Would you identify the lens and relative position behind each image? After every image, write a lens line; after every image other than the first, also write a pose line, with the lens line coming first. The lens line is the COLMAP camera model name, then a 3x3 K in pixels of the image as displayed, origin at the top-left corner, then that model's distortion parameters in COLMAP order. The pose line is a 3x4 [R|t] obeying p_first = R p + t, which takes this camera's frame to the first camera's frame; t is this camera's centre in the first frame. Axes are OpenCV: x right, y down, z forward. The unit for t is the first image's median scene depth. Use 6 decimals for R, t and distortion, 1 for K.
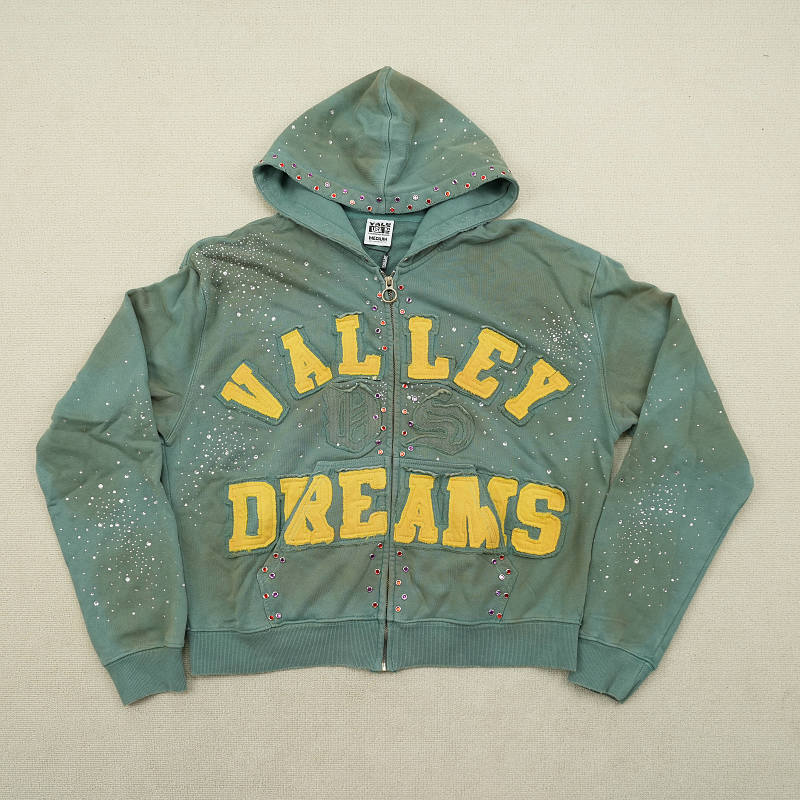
lens RADIAL K [[781.6, 0, 395.9], [0, 781.6, 395.1], [0, 0, 1]] dist [-0.020090, 0.000000]
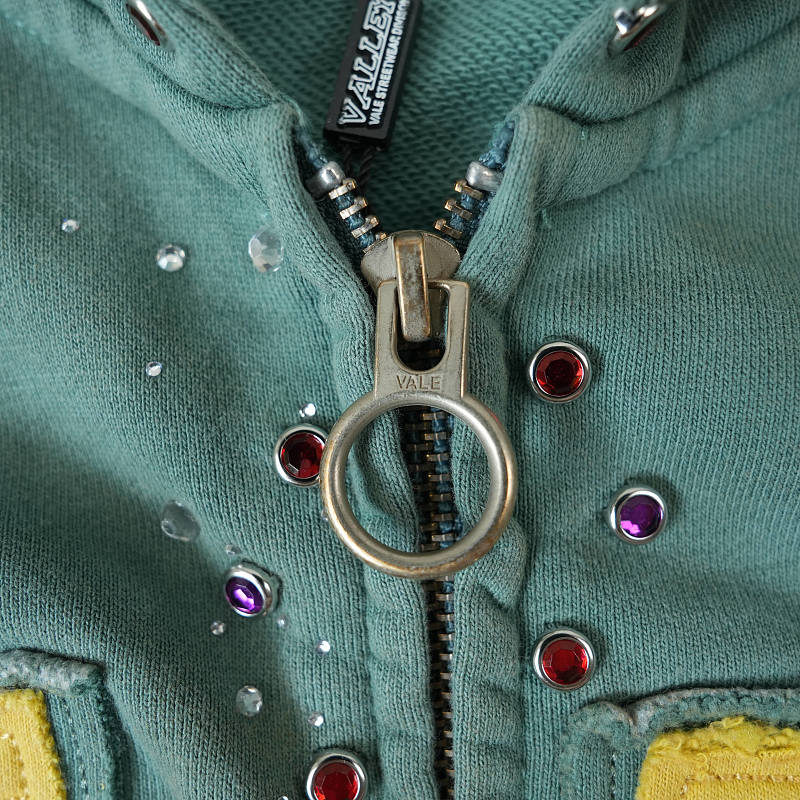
lens RADIAL K [[781.6, 0, 406.4], [0, 781.6, 403.6], [0, 0, 1]] dist [-0.020090, 0.000000]
pose [[0.999548, 0.025938, -0.015192, -0.008501], [-0.023686, 0.990803, 0.133226, -0.149081], [0.018508, -0.132806, 0.990969, 0.940205]]
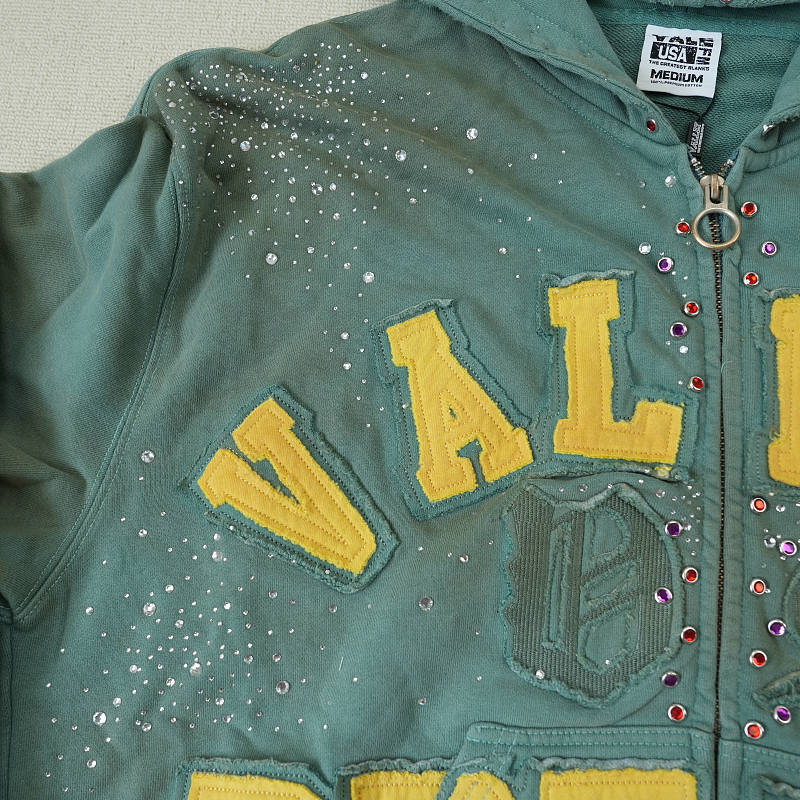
lens RADIAL K [[781.6, 0, 398.3], [0, 781.6, 405.9], [0, 0, 1]] dist [-0.020090, 0.000000]
pose [[0.993368, 0.074312, -0.087741, -0.111201], [-0.078372, 0.995963, -0.043774, -0.026904], [0.084134, 0.050360, 0.995181, 0.673043]]
